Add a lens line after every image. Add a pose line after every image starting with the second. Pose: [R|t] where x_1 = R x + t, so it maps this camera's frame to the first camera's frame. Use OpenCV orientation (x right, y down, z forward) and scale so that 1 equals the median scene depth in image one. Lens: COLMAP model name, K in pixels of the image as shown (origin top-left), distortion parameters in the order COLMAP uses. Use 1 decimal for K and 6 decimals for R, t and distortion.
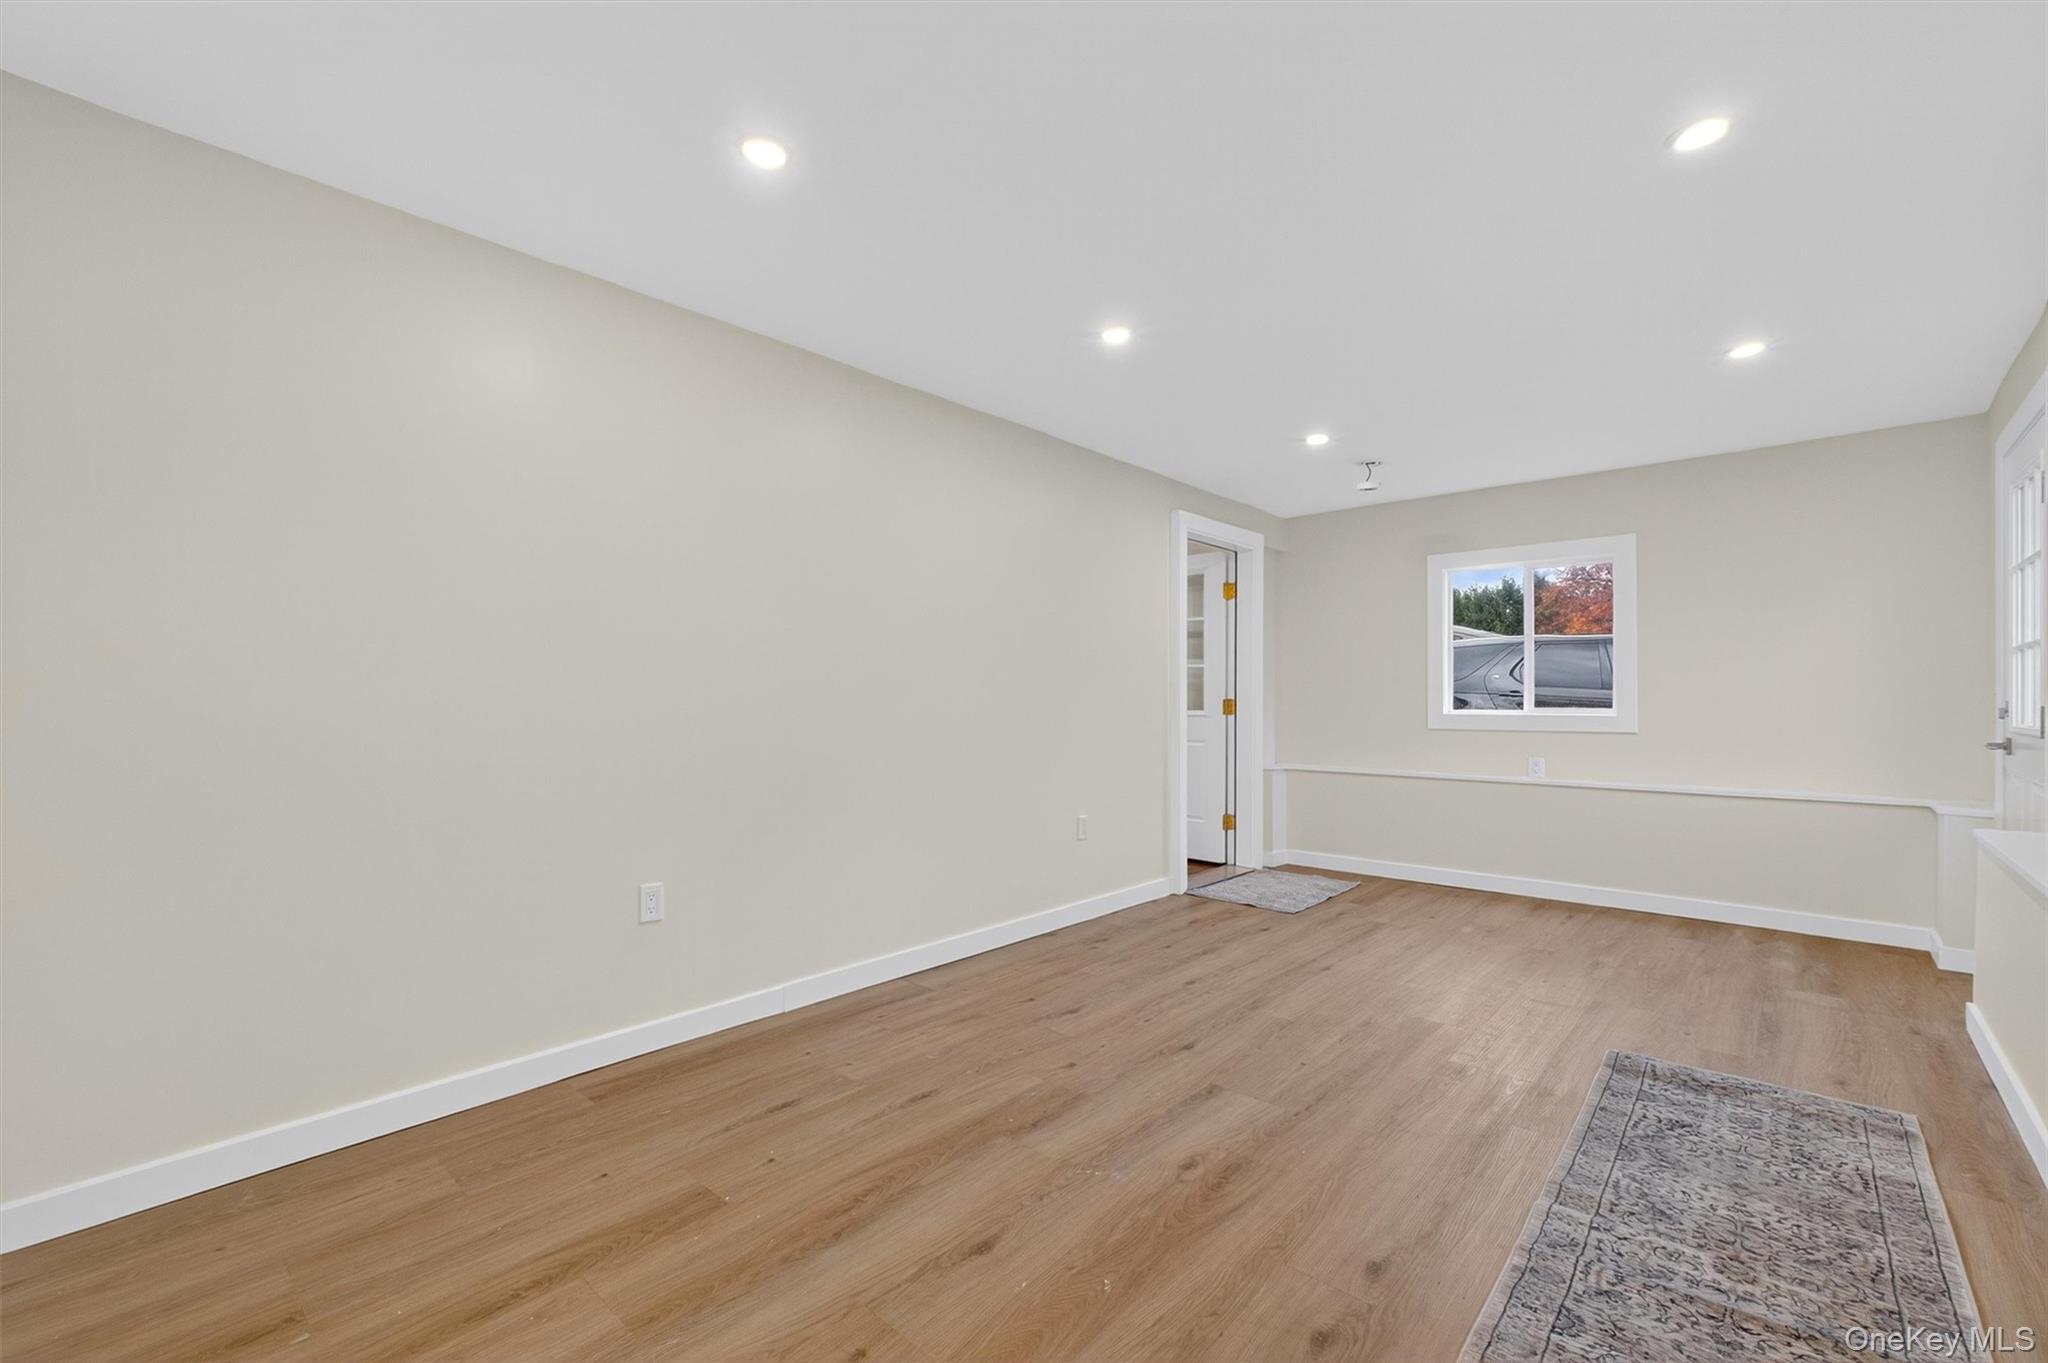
lens RADIAL K [[869.7, 0, 1036.3], [0, 869.7, 675.8], [0, 0, 1]] dist [0.000937, 0.000513]
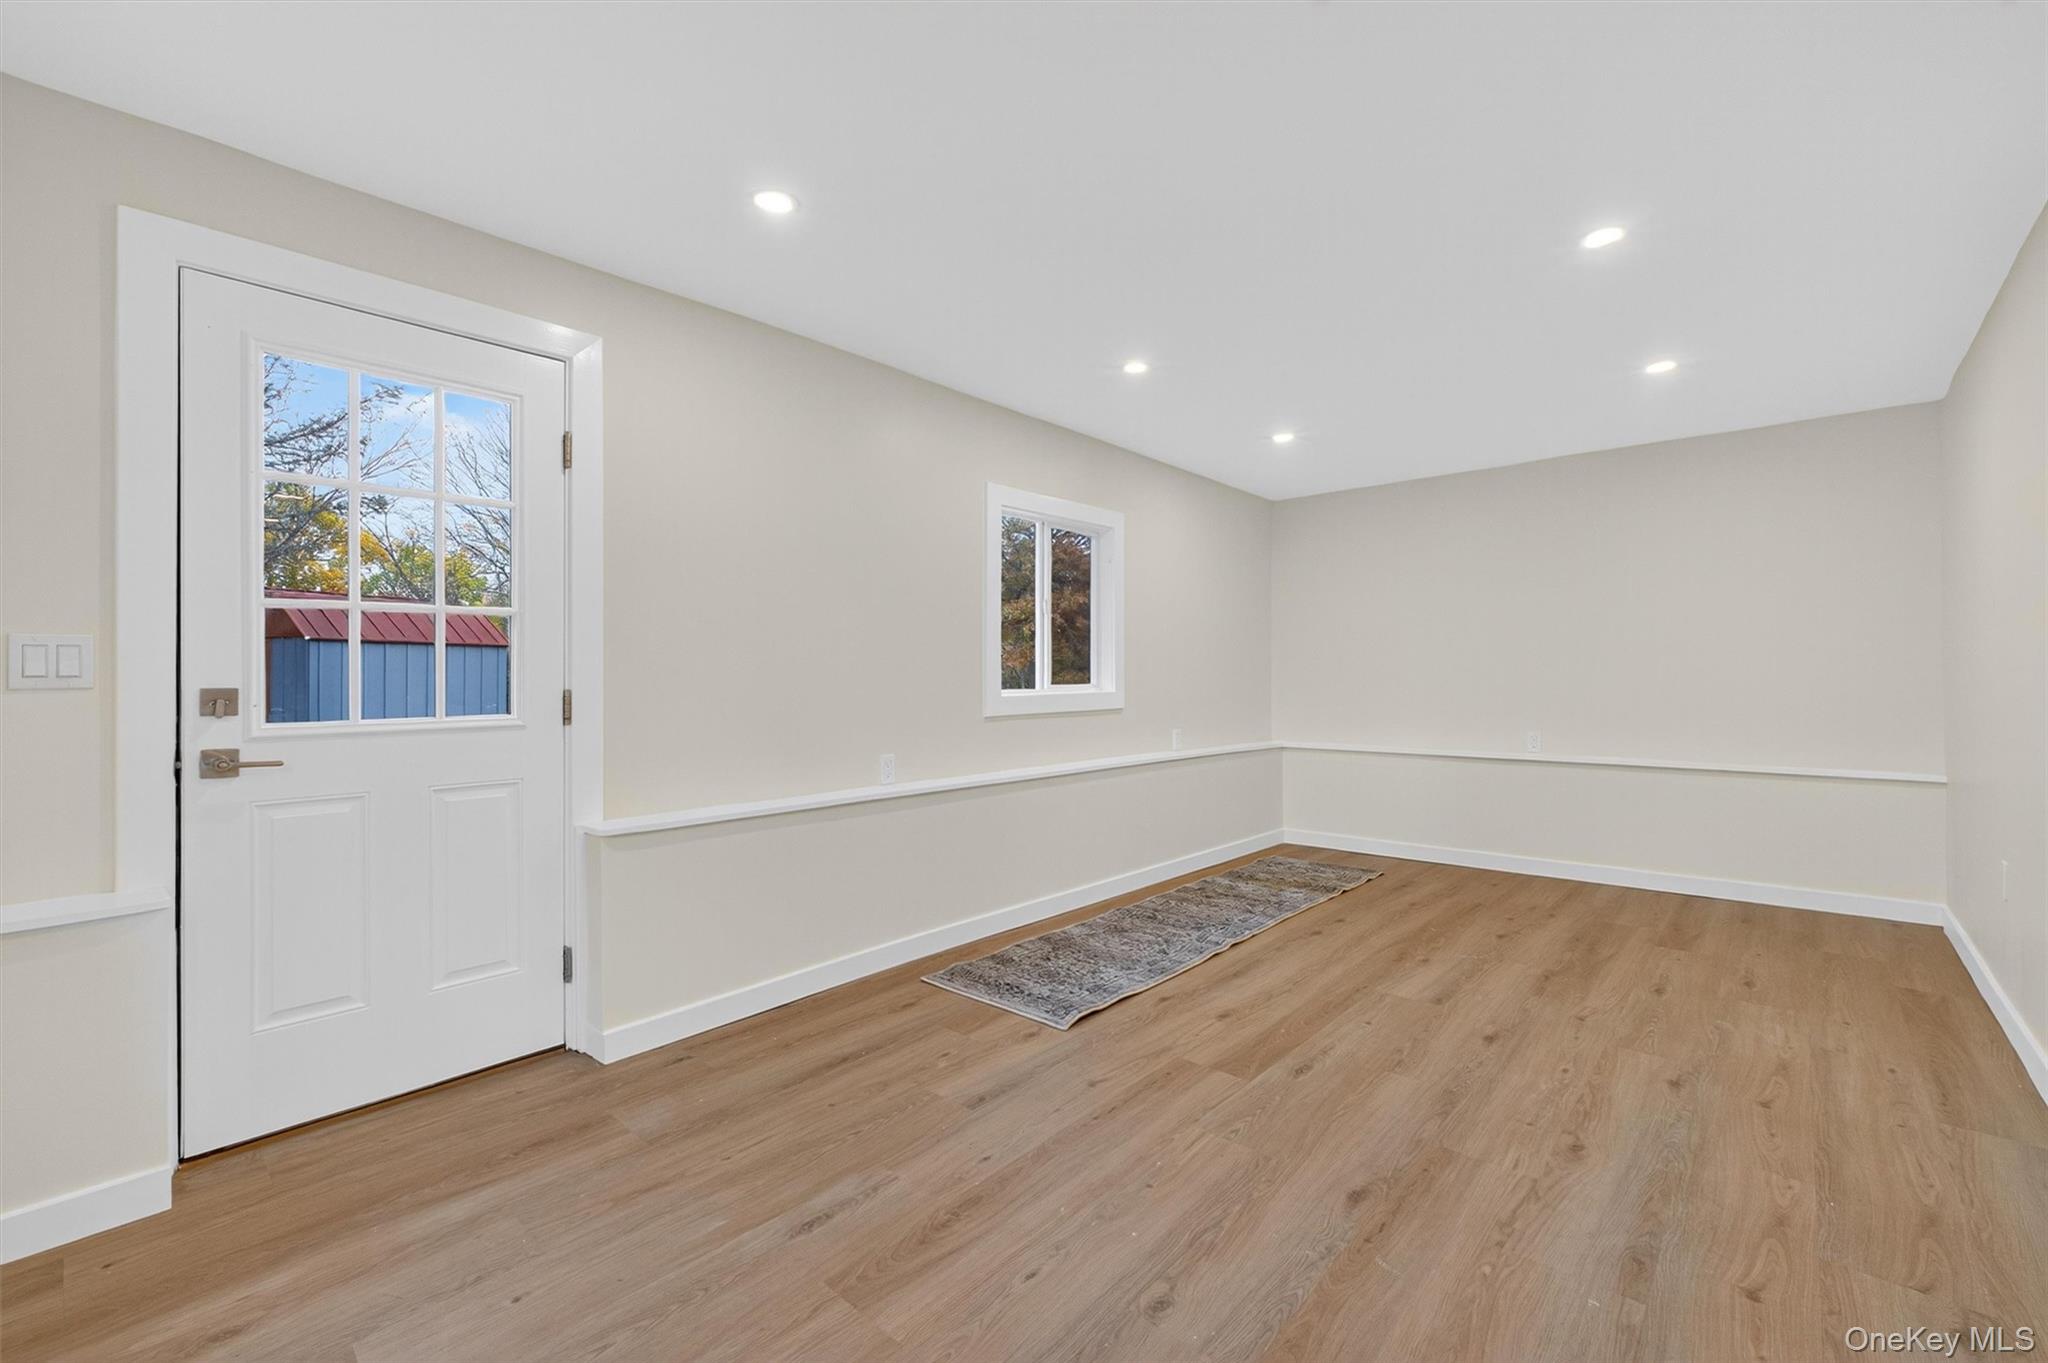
lens RADIAL K [[869.7, 0, 1036.3], [0, 869.7, 675.8], [0, 0, 1]] dist [0.000937, 0.000513]
pose [[-0.999999, -0.000826, -0.001229, 0.665604], [-0.000795, 0.999691, -0.024845, 0.043516], [0.001249, -0.024844, -0.999691, 1.933172]]
